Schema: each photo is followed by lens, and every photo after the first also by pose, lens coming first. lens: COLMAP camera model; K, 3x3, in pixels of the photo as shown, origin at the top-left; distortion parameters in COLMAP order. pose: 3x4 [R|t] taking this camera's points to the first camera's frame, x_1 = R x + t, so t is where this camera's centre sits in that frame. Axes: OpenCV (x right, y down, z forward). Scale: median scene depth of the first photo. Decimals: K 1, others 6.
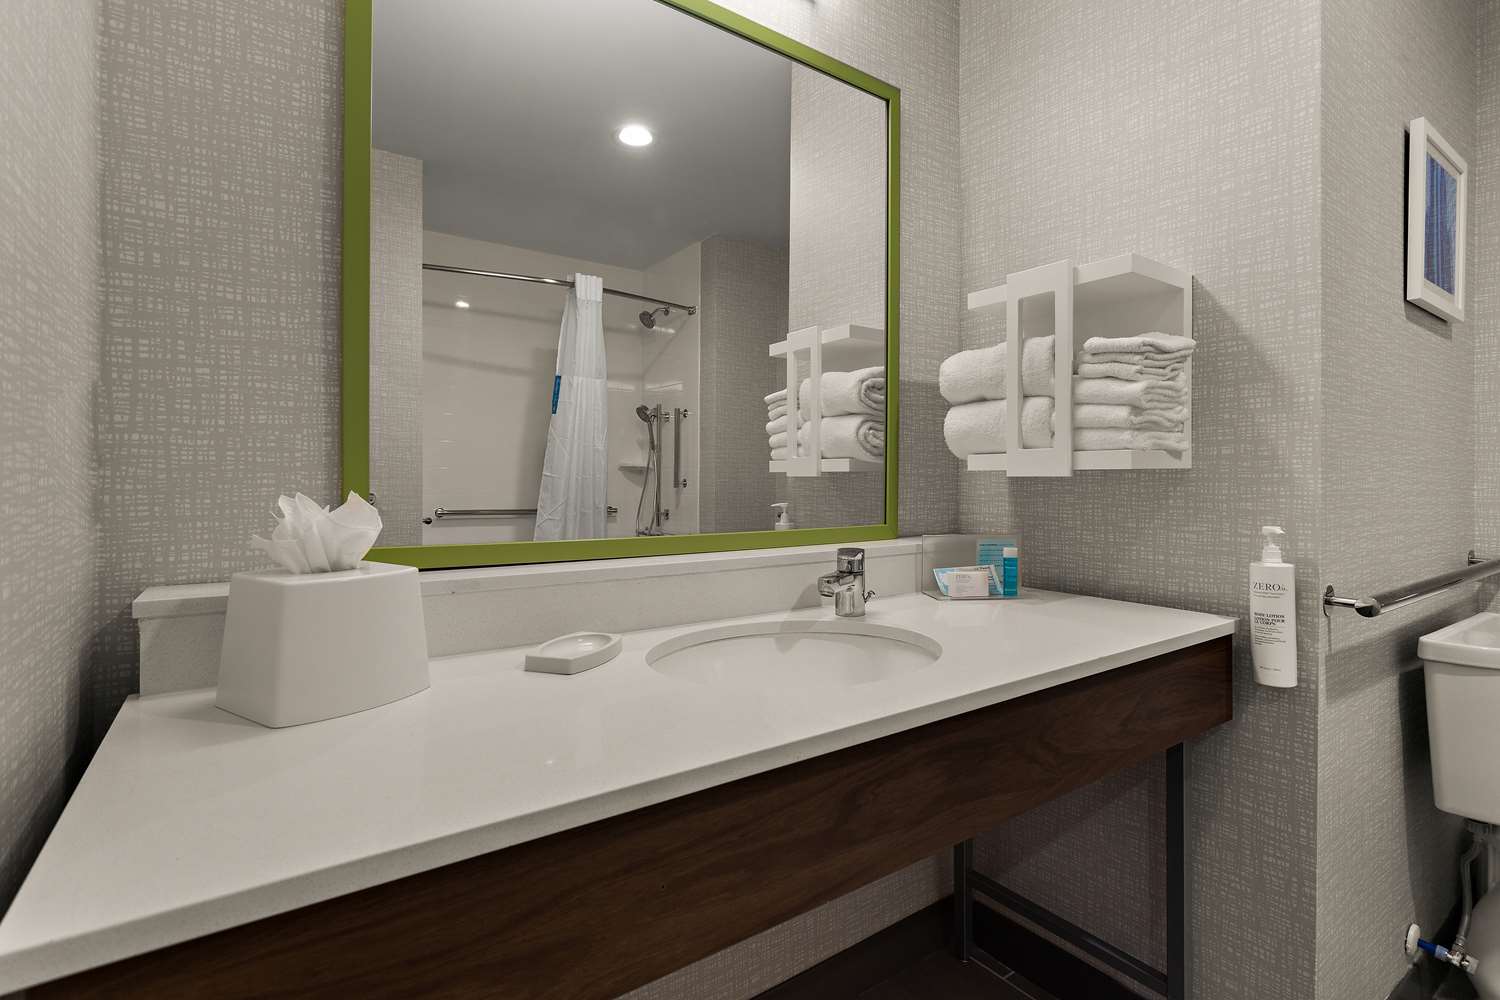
lens RADIAL K [[704.6, 0, 740.2], [0, 704.6, 496.9], [0, 0, 1]] dist [0.002461, 0.001596]
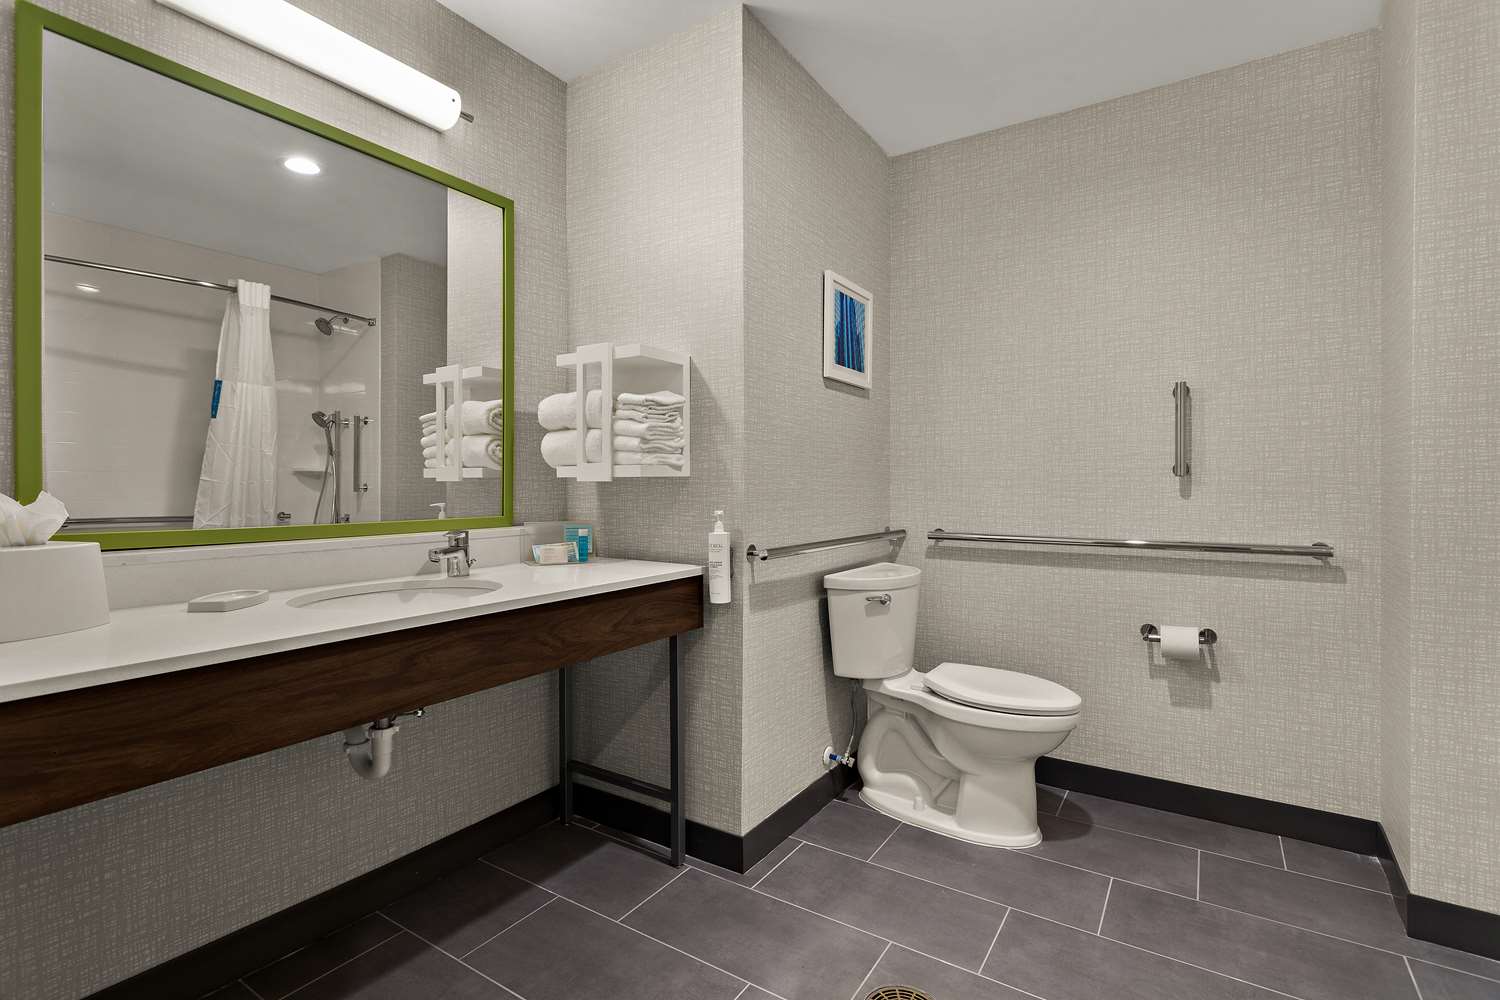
lens RADIAL K [[704.6, 0, 740.2], [0, 704.6, 496.9], [0, 0, 1]] dist [0.002461, 0.001596]
pose [[0.928325, -0.007829, 0.371687, 0.130584], [0.010380, 0.999934, -0.004864, 0.013623], [-0.371624, 0.008374, 0.928345, -0.475294]]
